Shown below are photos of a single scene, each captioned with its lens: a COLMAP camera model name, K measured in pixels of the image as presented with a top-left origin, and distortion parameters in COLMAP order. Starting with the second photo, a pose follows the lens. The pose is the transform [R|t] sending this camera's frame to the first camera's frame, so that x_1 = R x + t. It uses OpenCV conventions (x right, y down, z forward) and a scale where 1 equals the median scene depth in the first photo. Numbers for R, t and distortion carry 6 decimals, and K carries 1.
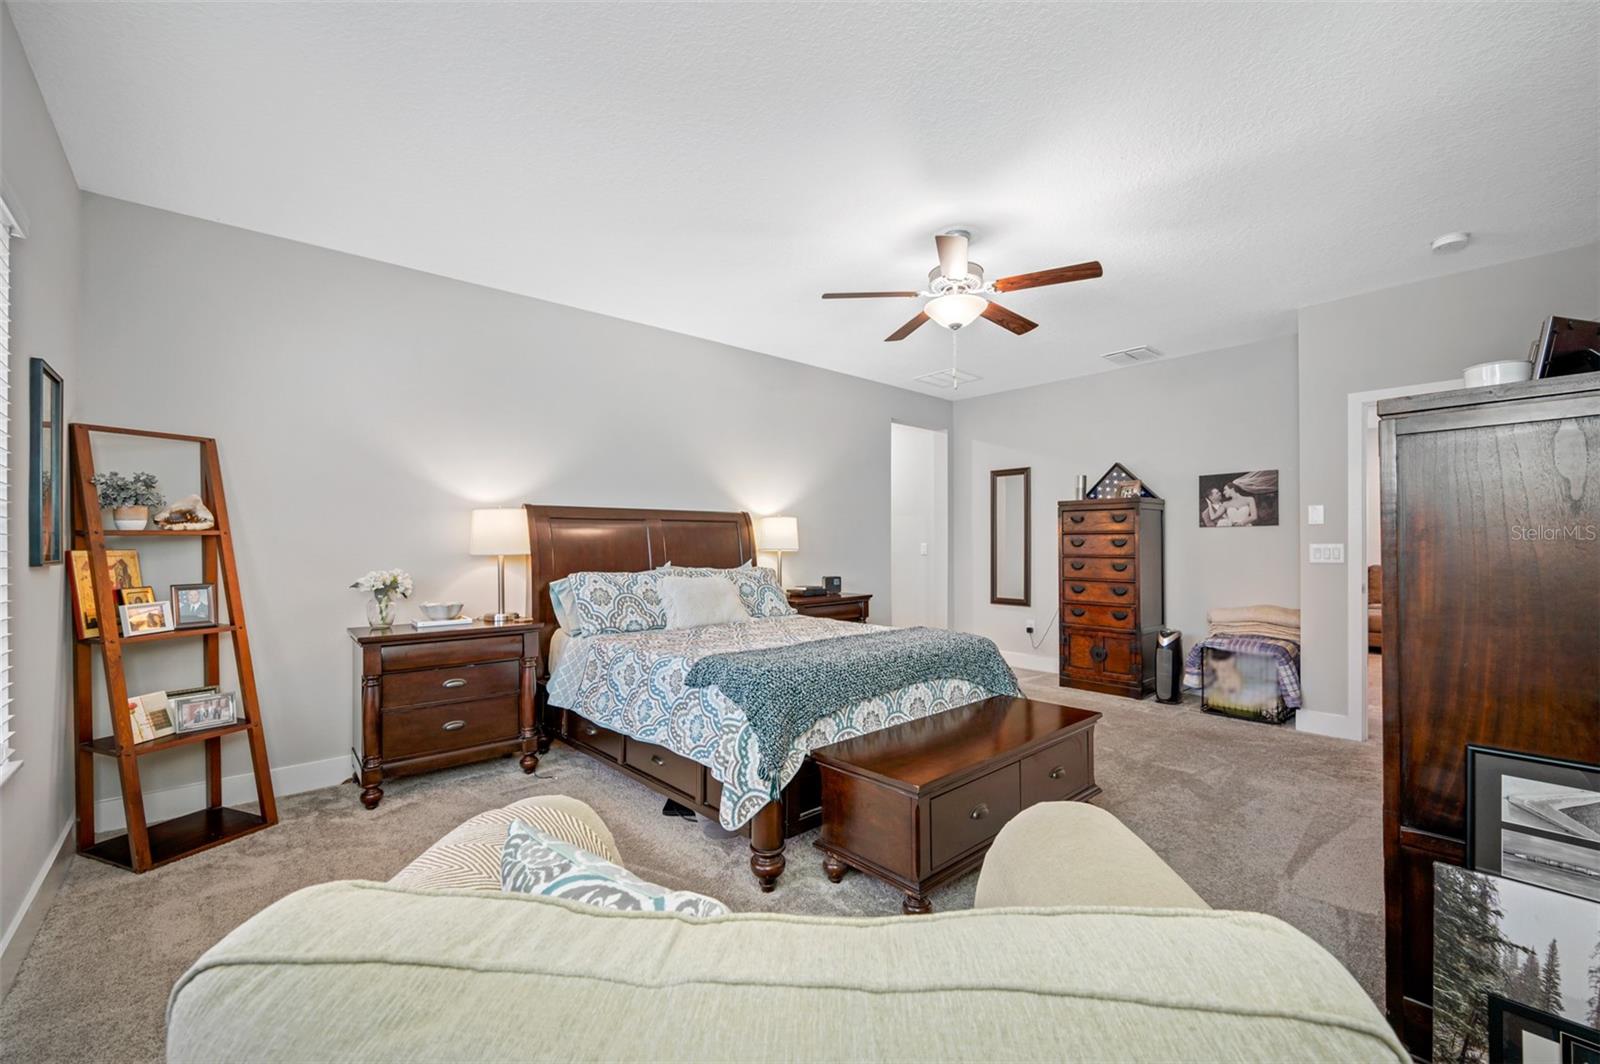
lens RADIAL K [[641.2, 0, 803.5], [0, 641.2, 535.2], [0, 0, 1]] dist [0.000013, 0.000094]
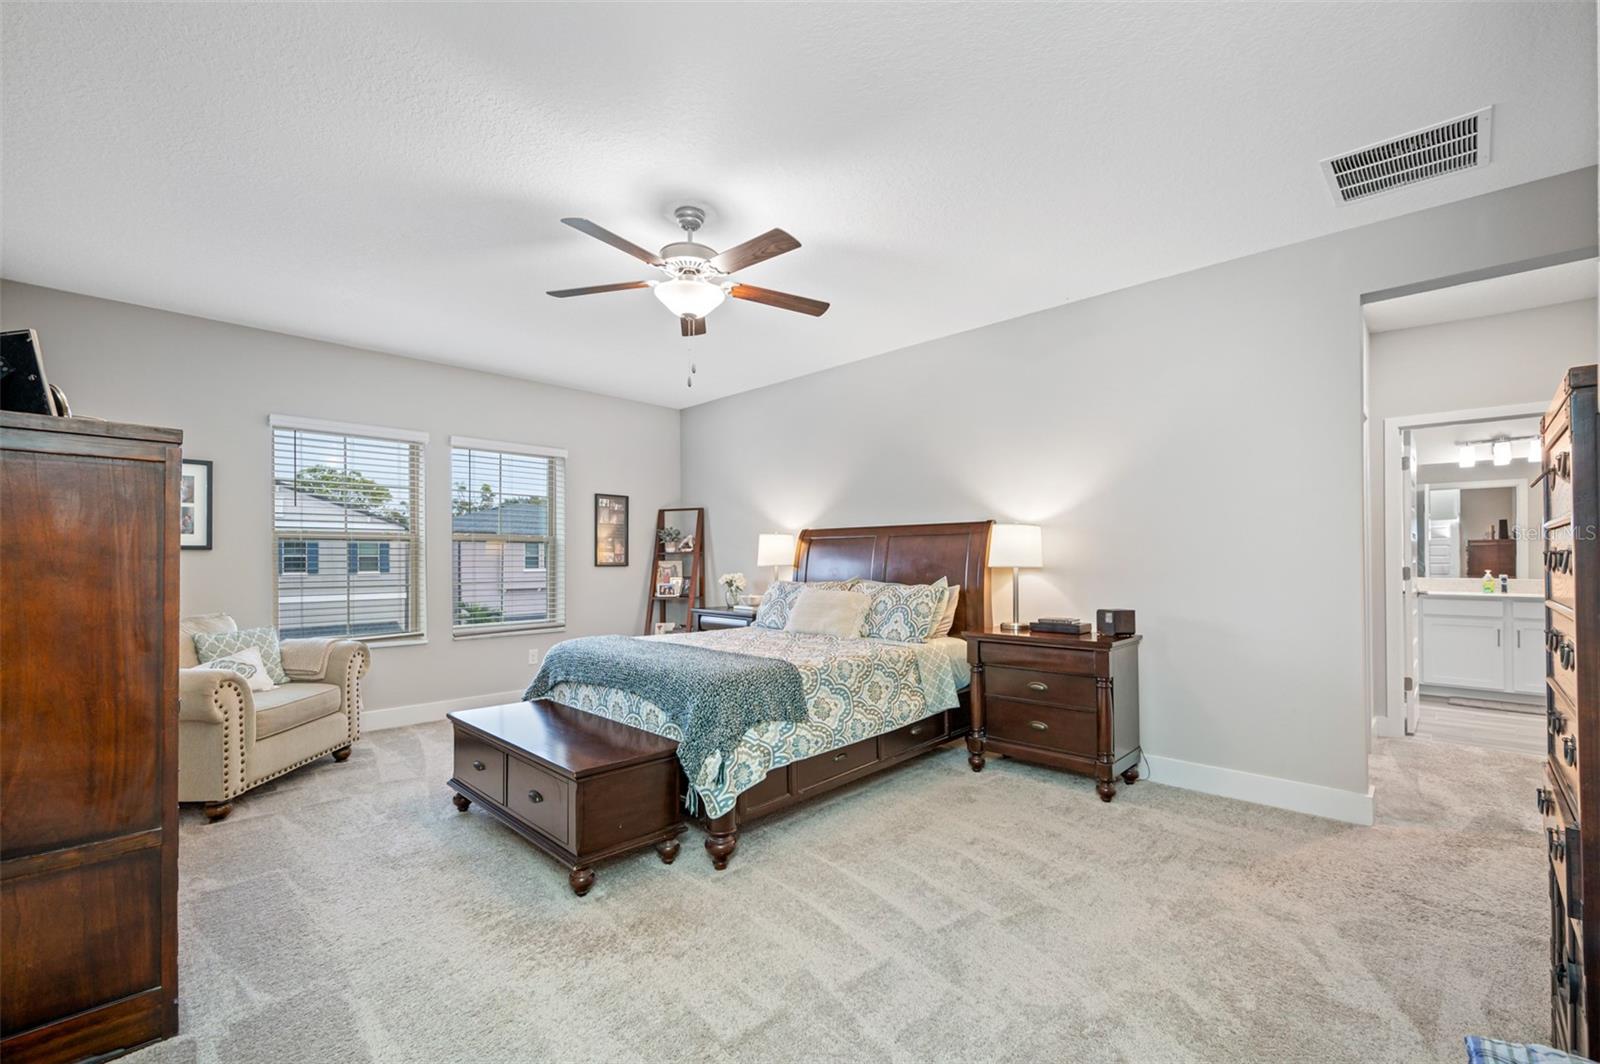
lens RADIAL K [[684.6, 0, 799.6], [0, 684.6, 554.3], [0, 0, 1]] dist [-0.000588, -0.000001]
pose [[0.060831, -0.003251, -0.998143, 1.252066], [0.018593, 0.999825, -0.002124, 0.011554], [0.997975, -0.018429, 0.060880, 1.152413]]
